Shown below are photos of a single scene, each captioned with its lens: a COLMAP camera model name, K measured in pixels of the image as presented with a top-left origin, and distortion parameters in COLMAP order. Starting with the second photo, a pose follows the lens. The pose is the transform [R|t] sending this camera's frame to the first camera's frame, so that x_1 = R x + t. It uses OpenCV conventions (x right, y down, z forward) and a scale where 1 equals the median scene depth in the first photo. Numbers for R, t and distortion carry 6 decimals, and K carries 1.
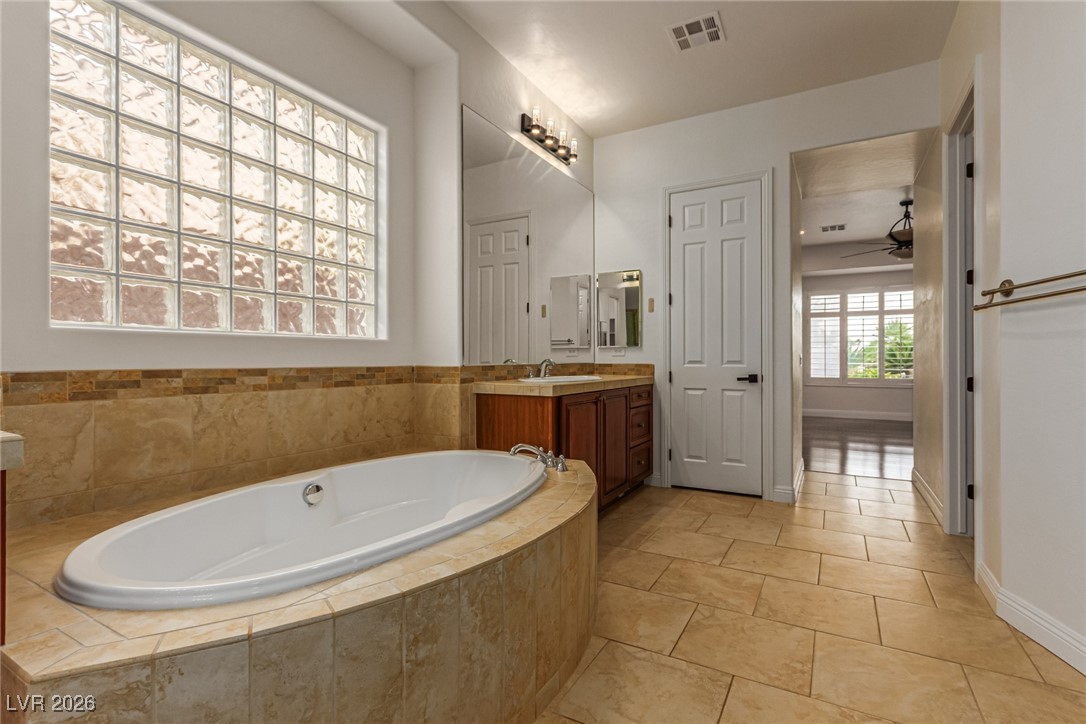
lens RADIAL K [[508.4, 0, 545.1], [0, 508.4, 358.2], [0, 0, 1]] dist [0.010898, 0.000801]
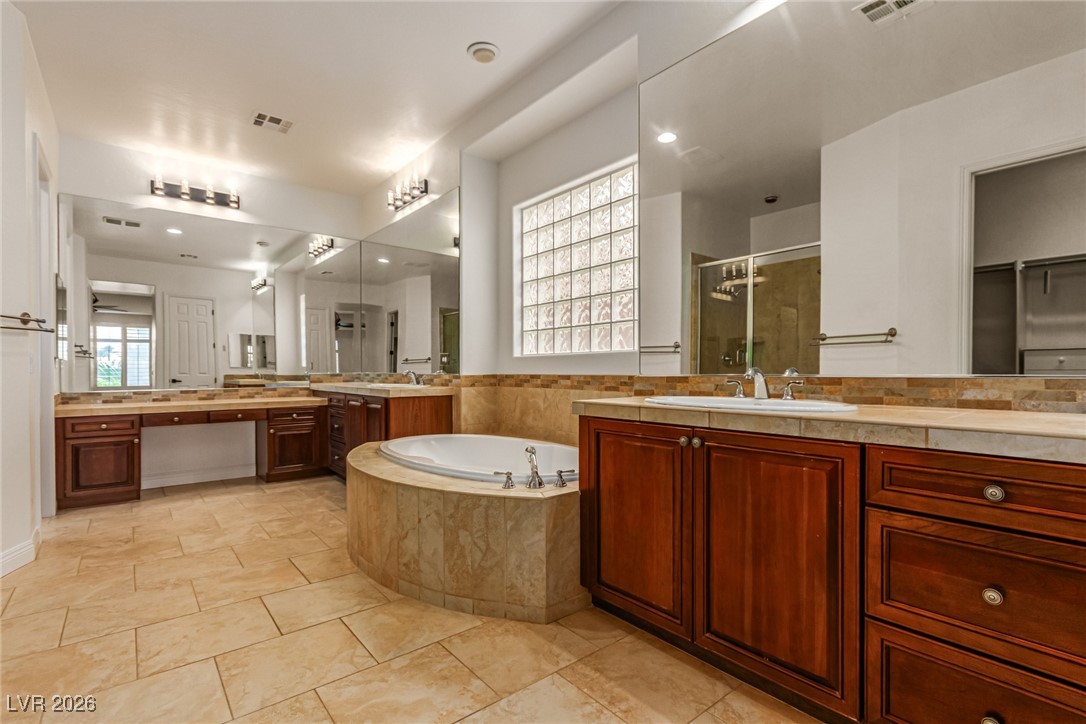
lens RADIAL K [[508.4, 0, 560.5], [0, 508.4, 378.7], [0, 0, 1]] dist [0.010898, 0.000801]
pose [[-0.342409, 0.020038, -0.939337, 0.964830], [0.009757, 0.999794, 0.017771, 0.003220], [0.939500, -0.003080, -0.342535, 1.550893]]
